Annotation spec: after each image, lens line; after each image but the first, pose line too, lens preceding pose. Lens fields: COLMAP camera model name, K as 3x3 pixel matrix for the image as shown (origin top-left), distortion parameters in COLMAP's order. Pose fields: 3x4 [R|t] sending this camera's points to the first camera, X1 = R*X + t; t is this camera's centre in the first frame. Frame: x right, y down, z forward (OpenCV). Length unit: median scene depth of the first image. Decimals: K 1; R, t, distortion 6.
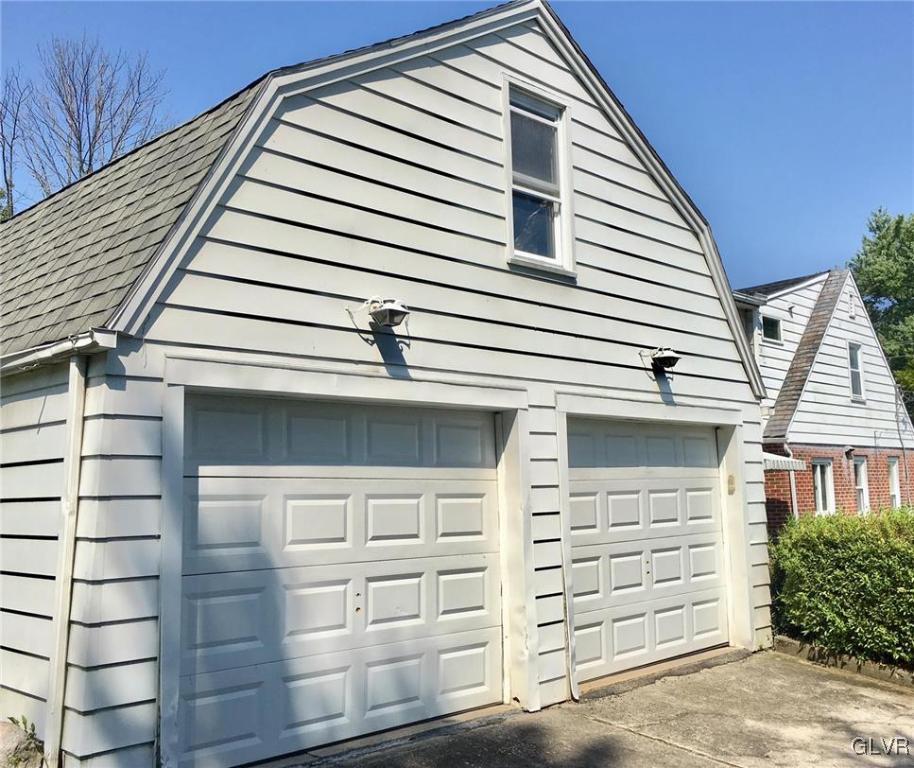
lens RADIAL K [[939.7, 0, 459.1], [0, 939.7, 385.8], [0, 0, 1]] dist [0.028247, 0.000000]
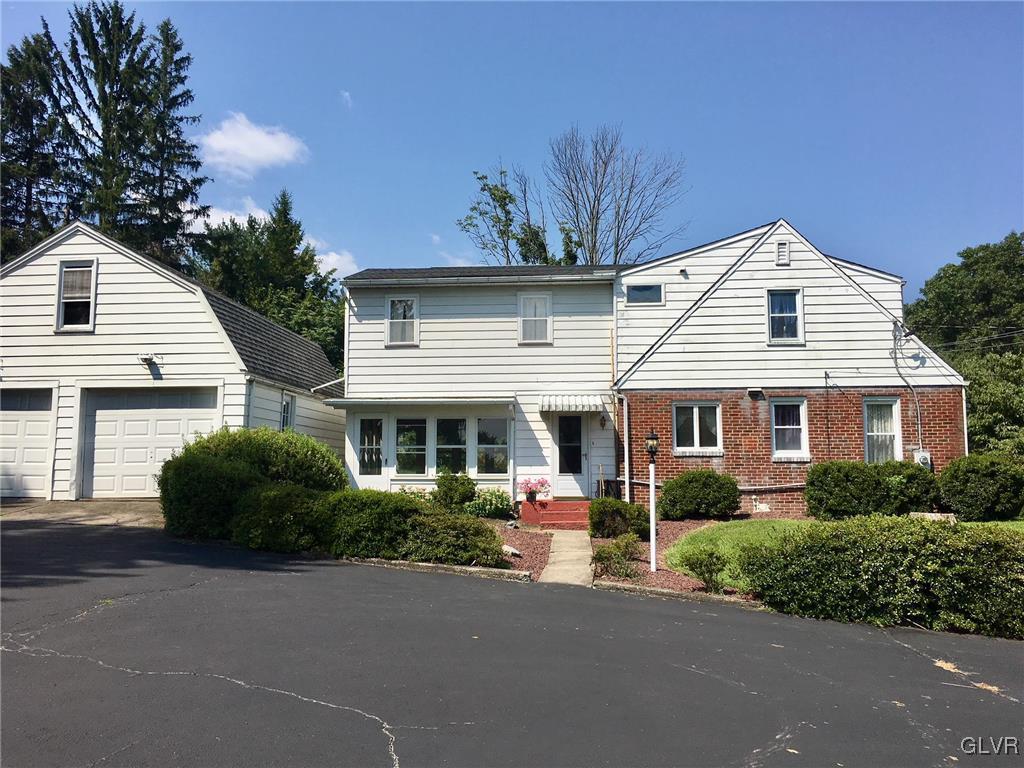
lens RADIAL K [[868.5, 0, 506.5], [0, 868.5, 379.9], [0, 0, 1]] dist [0.029454, -0.001498]
pose [[0.636330, -0.066074, -0.768582, 2.396179], [0.075540, 0.996874, -0.023158, 0.134901], [0.767710, -0.043322, 0.639332, 0.358968]]
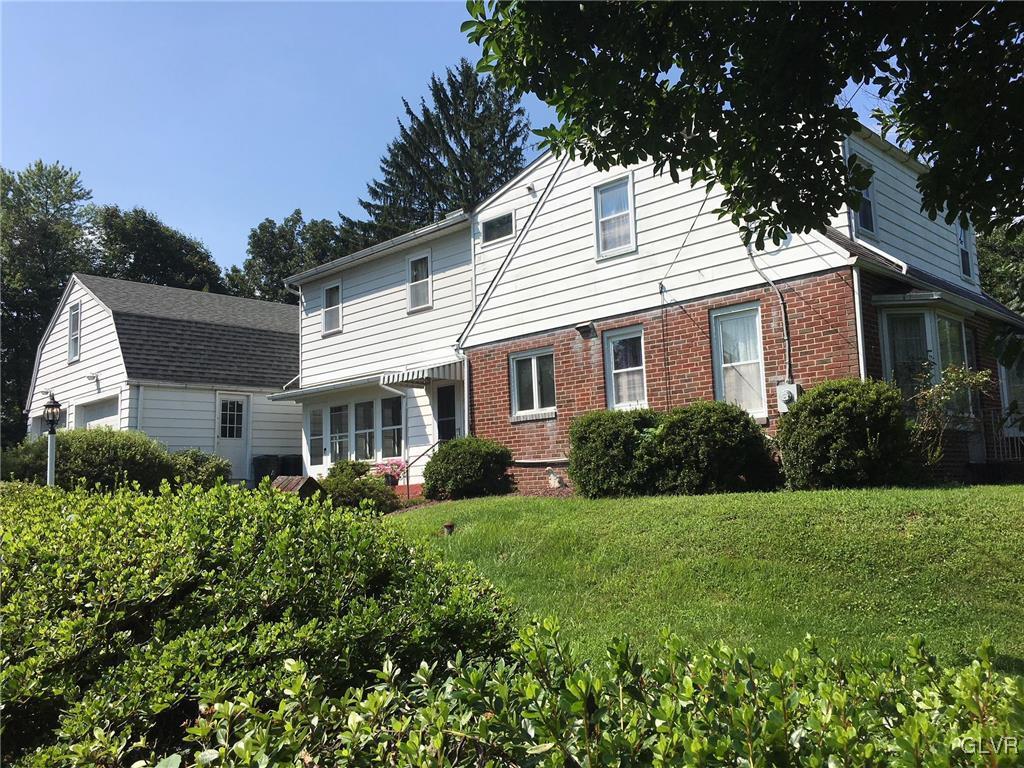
lens RADIAL K [[868.5, 0, 513.9], [0, 868.5, 384.9], [0, 0, 1]] dist [0.029454, -0.001498]
pose [[-0.008156, -0.102408, -0.994709, 2.739139], [0.150168, 0.983336, -0.102468, 0.437575], [0.988627, -0.150209, 0.007358, 2.233571]]
